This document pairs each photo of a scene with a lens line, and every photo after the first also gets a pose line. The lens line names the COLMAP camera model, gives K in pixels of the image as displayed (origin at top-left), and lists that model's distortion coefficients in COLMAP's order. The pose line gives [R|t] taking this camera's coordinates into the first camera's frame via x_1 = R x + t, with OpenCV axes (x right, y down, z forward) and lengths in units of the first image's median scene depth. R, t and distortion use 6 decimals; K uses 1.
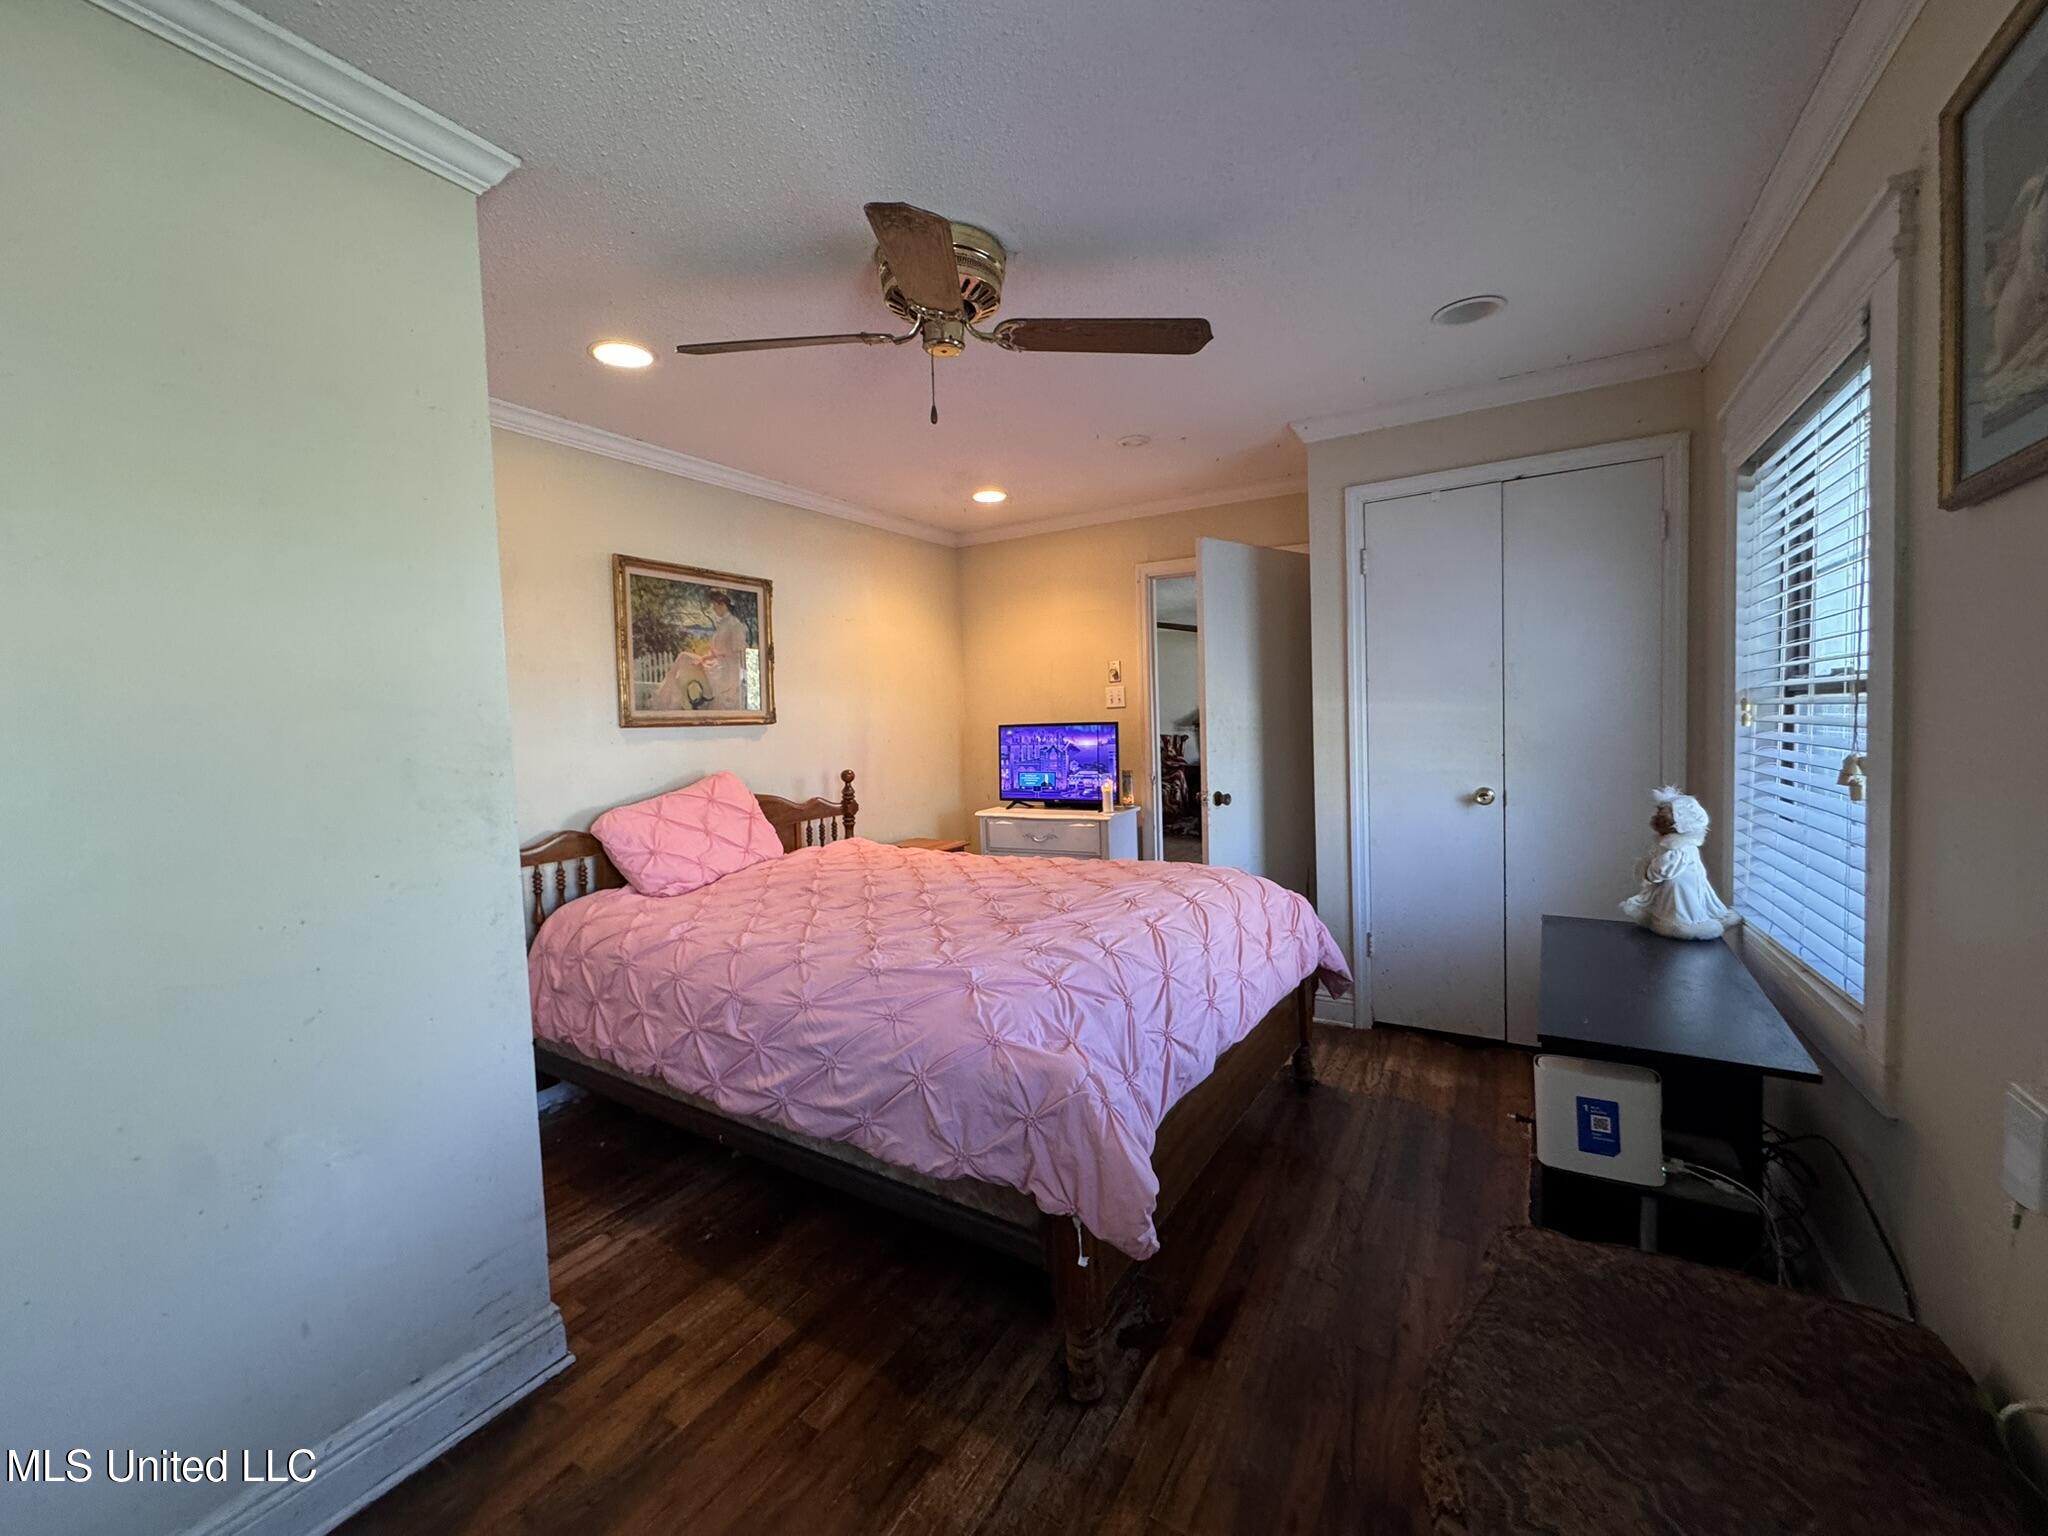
lens RADIAL K [[805.9, 0, 1018.9], [0, 805.9, 761.1], [0, 0, 1]] dist [0.000230, 0.000008]
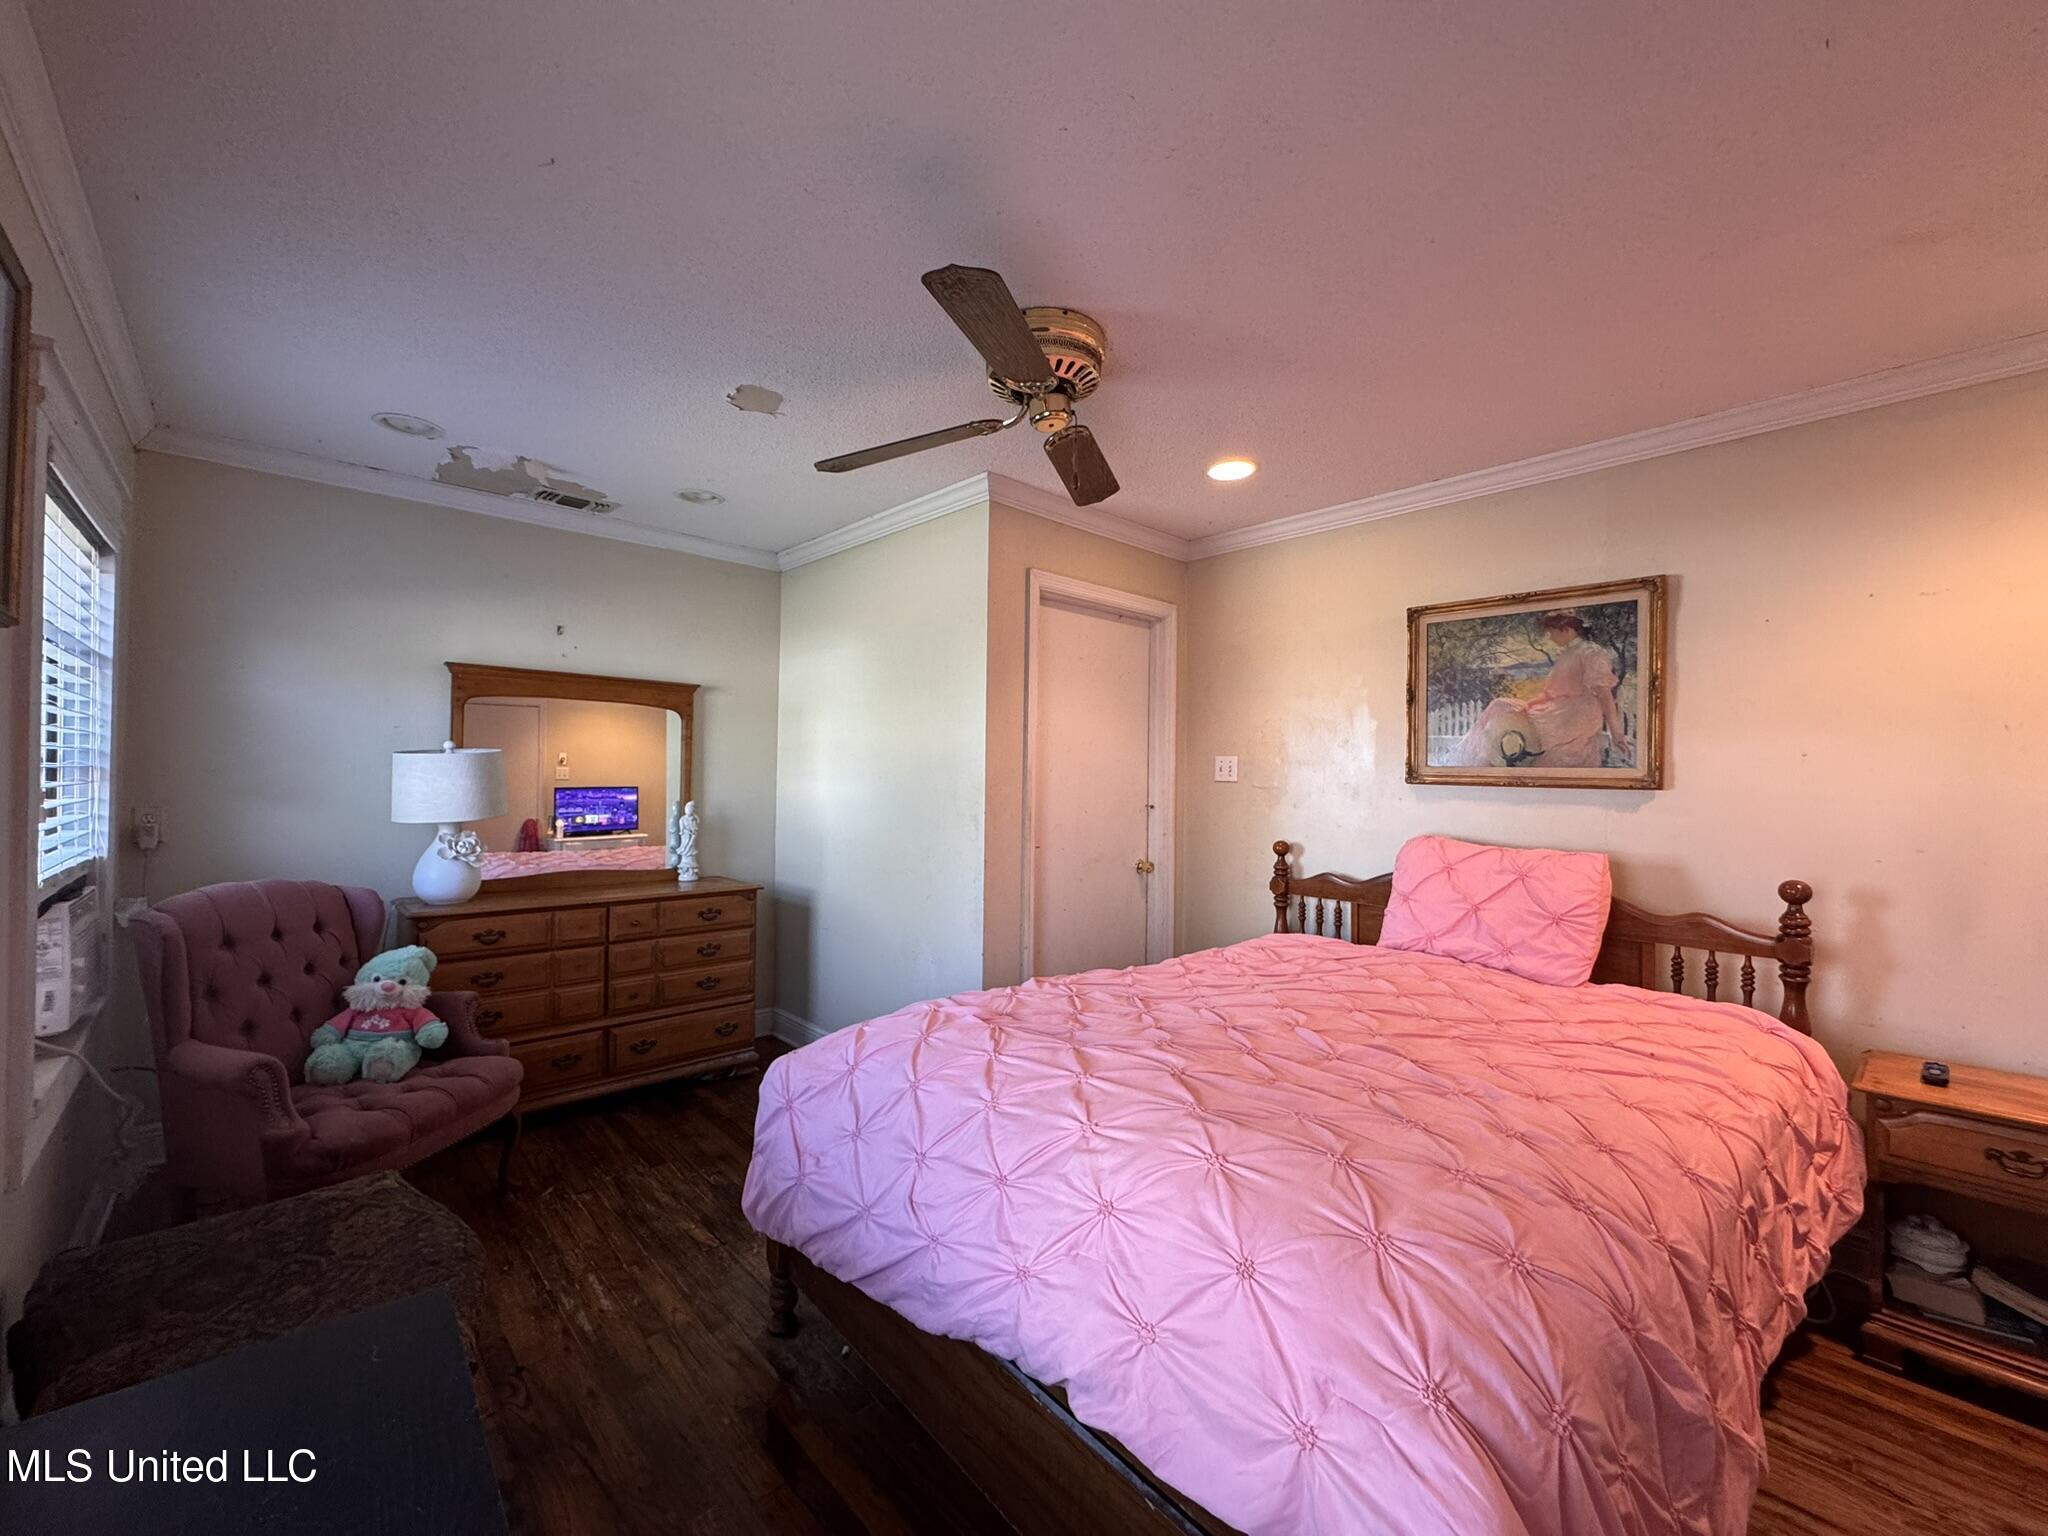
lens RADIAL K [[805.9, 0, 1018.9], [0, 805.9, 761.1], [0, 0, 1]] dist [0.000230, 0.000008]
pose [[-0.276968, 0.016014, -0.960746, 0.528851], [-0.059562, 0.997652, 0.033800, -0.066943], [0.959031, 0.066585, -0.275364, 0.742392]]
